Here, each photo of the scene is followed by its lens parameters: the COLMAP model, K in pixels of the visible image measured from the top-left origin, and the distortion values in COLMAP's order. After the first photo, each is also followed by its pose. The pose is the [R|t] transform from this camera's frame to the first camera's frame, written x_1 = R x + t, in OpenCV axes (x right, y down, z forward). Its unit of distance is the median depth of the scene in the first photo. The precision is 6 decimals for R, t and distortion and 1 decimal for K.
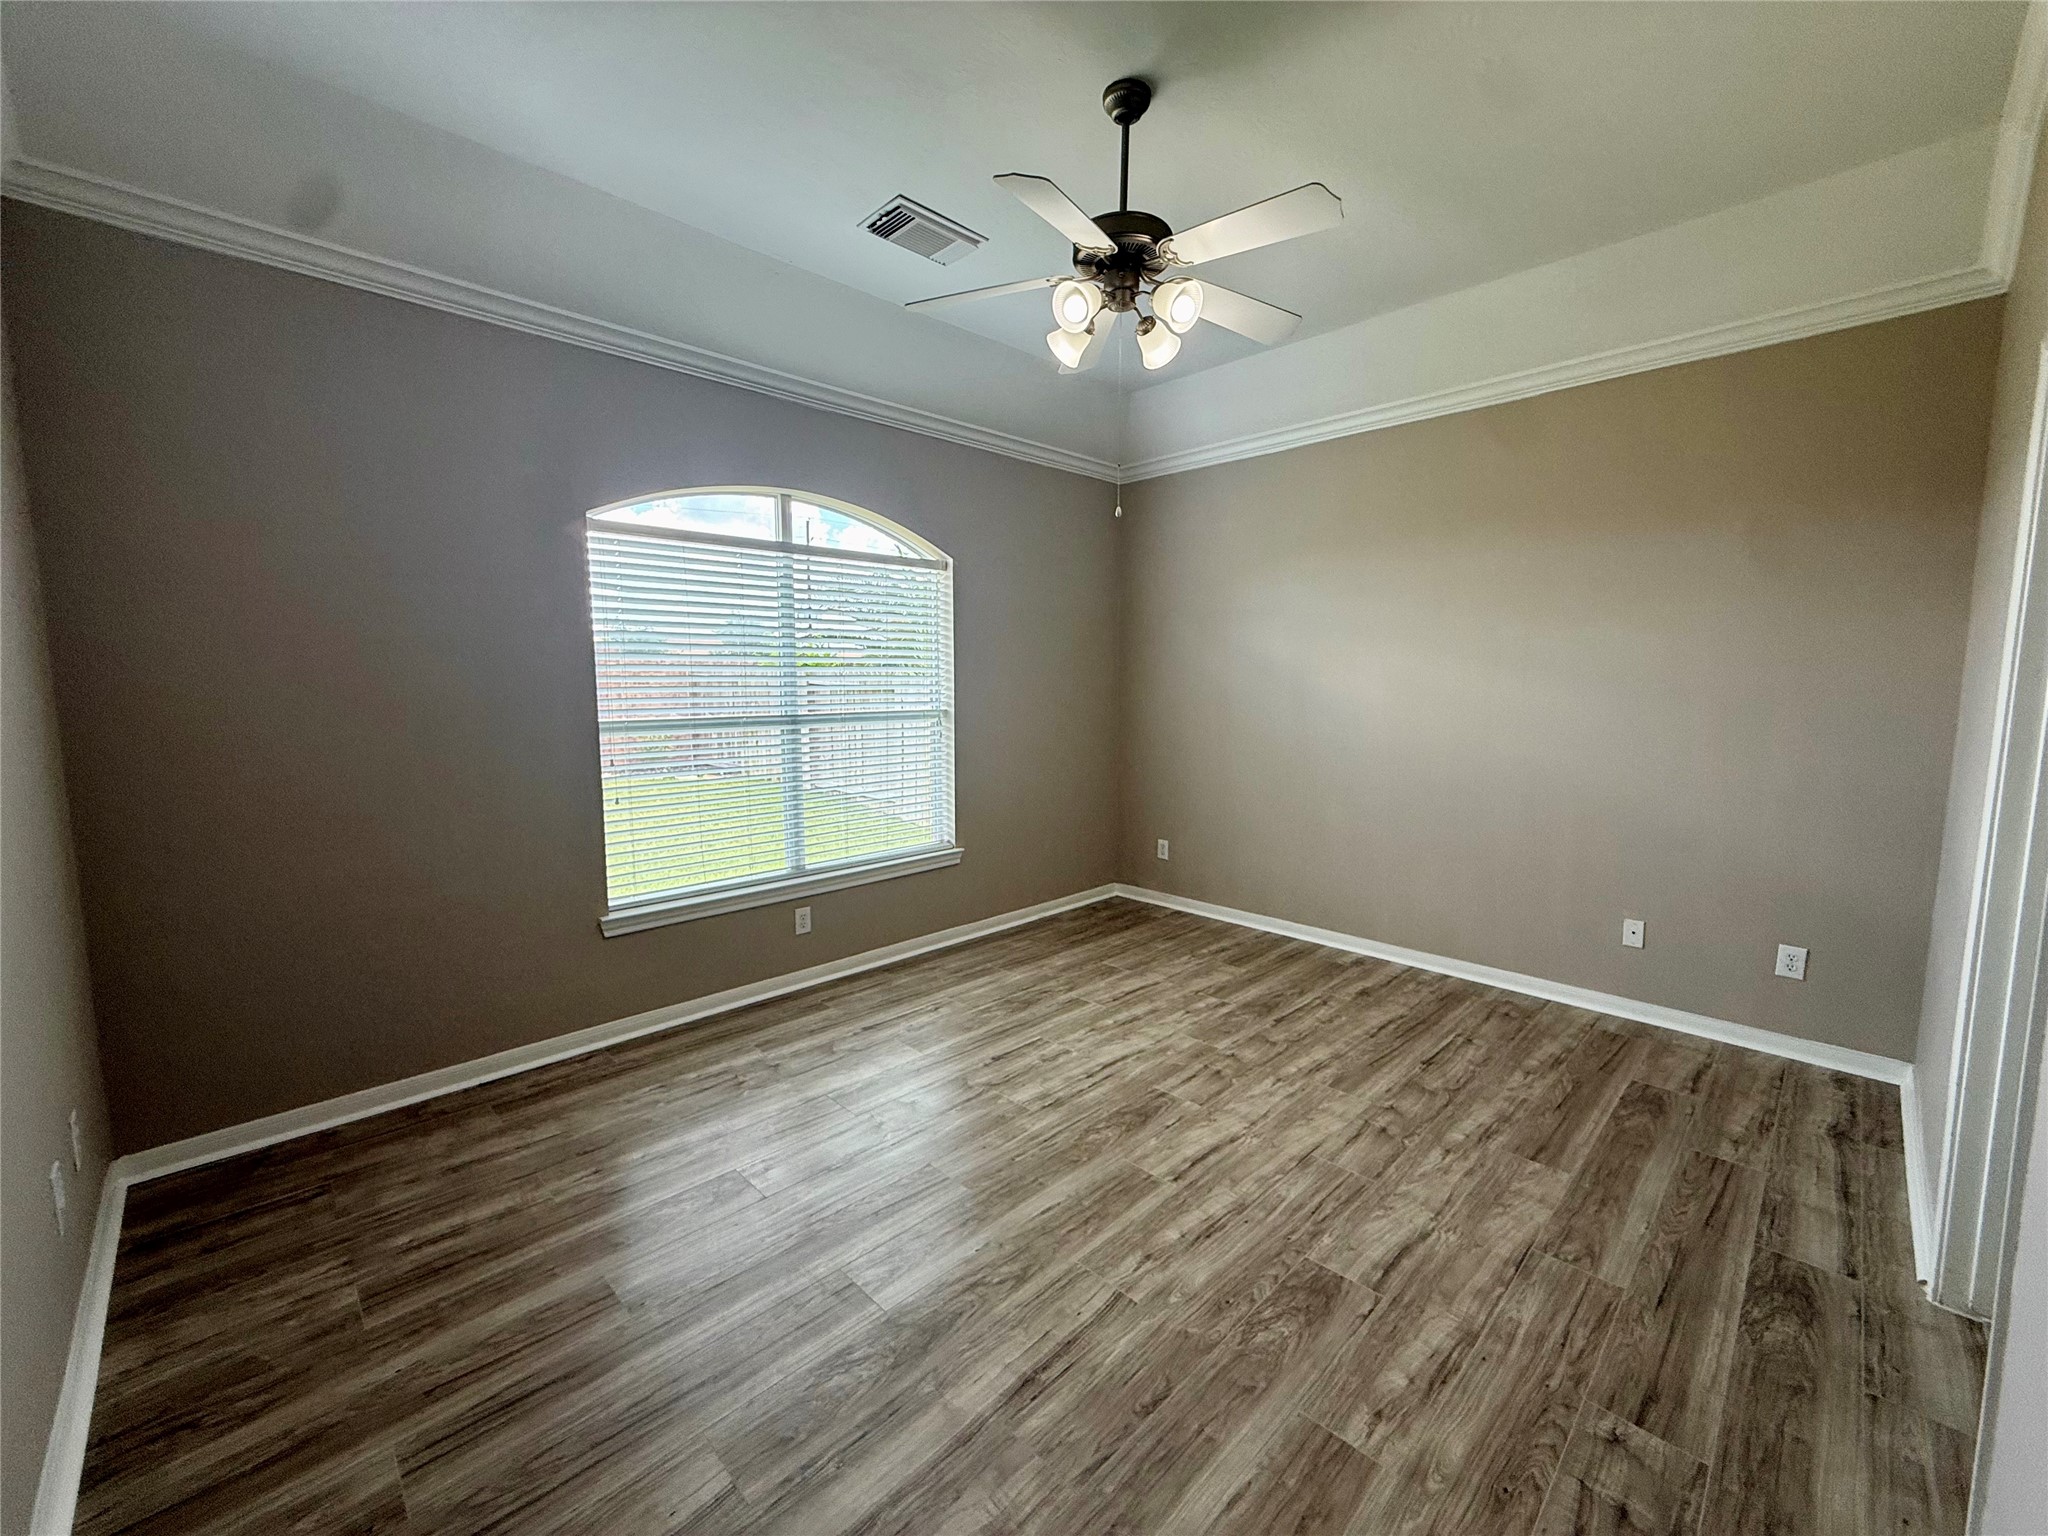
lens RADIAL K [[820.4, 0, 1017.4], [0, 820.4, 766.5], [0, 0, 1]] dist [-0.000042, -0.000012]
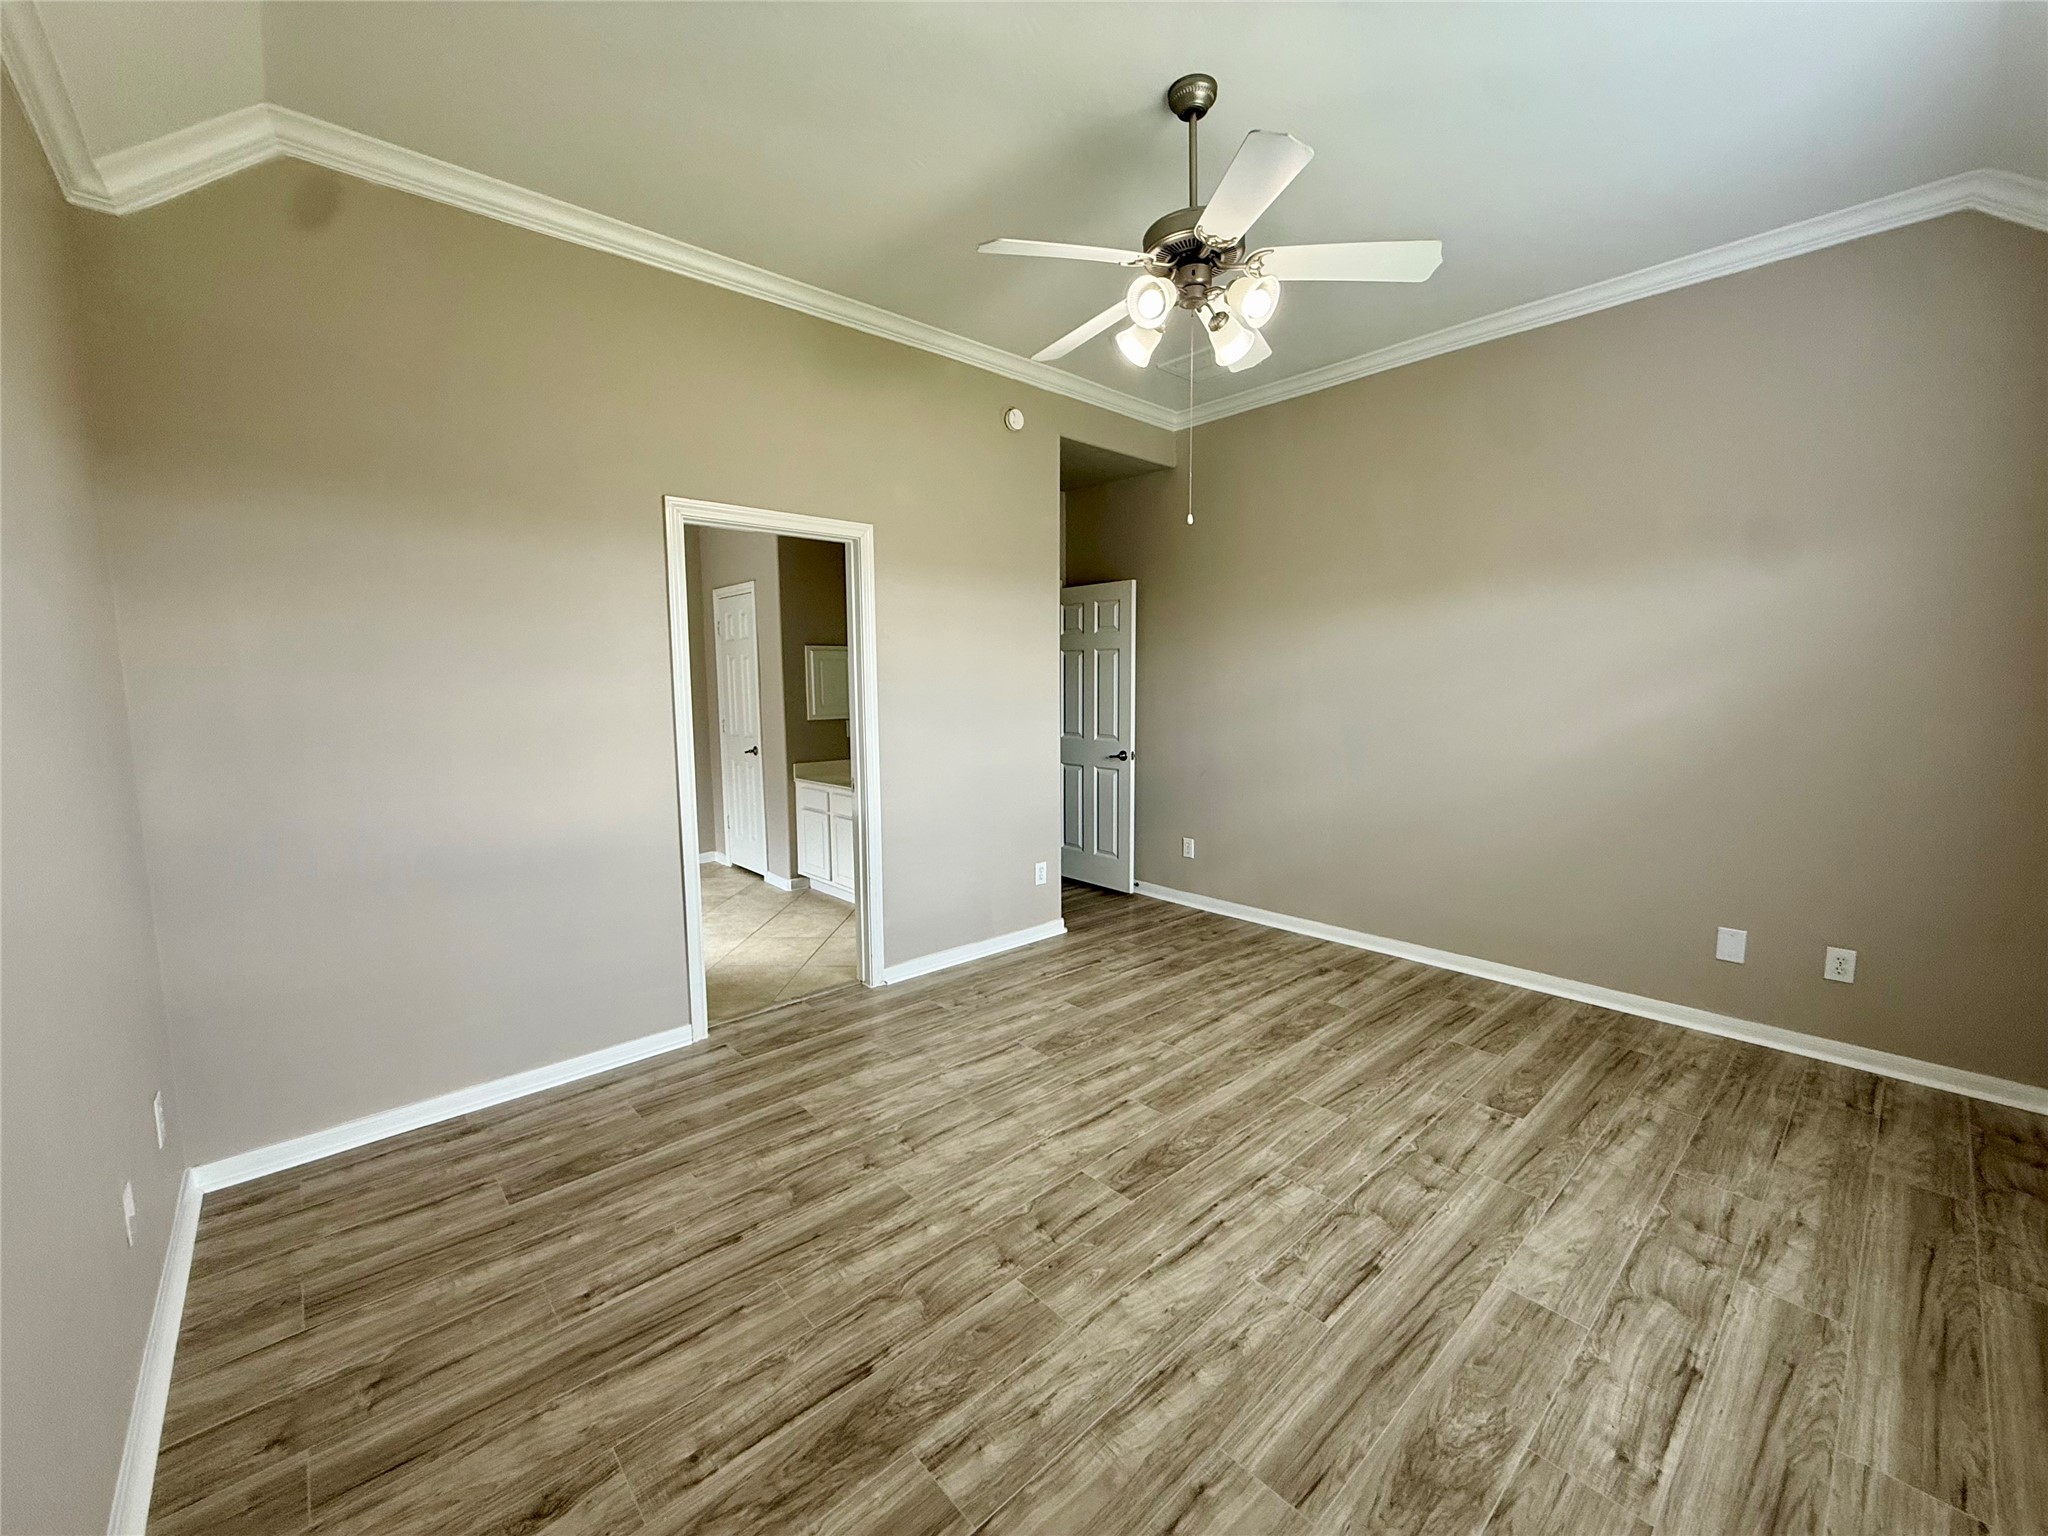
lens RADIAL K [[820.4, 0, 1017.4], [0, 820.4, 766.5], [0, 0, 1]] dist [-0.000042, -0.000012]
pose [[-0.998999, 0.005400, 0.044395, 0.252577], [0.014585, 0.977749, 0.209272, -0.190269], [-0.042278, 0.209710, -0.976849, 1.769961]]
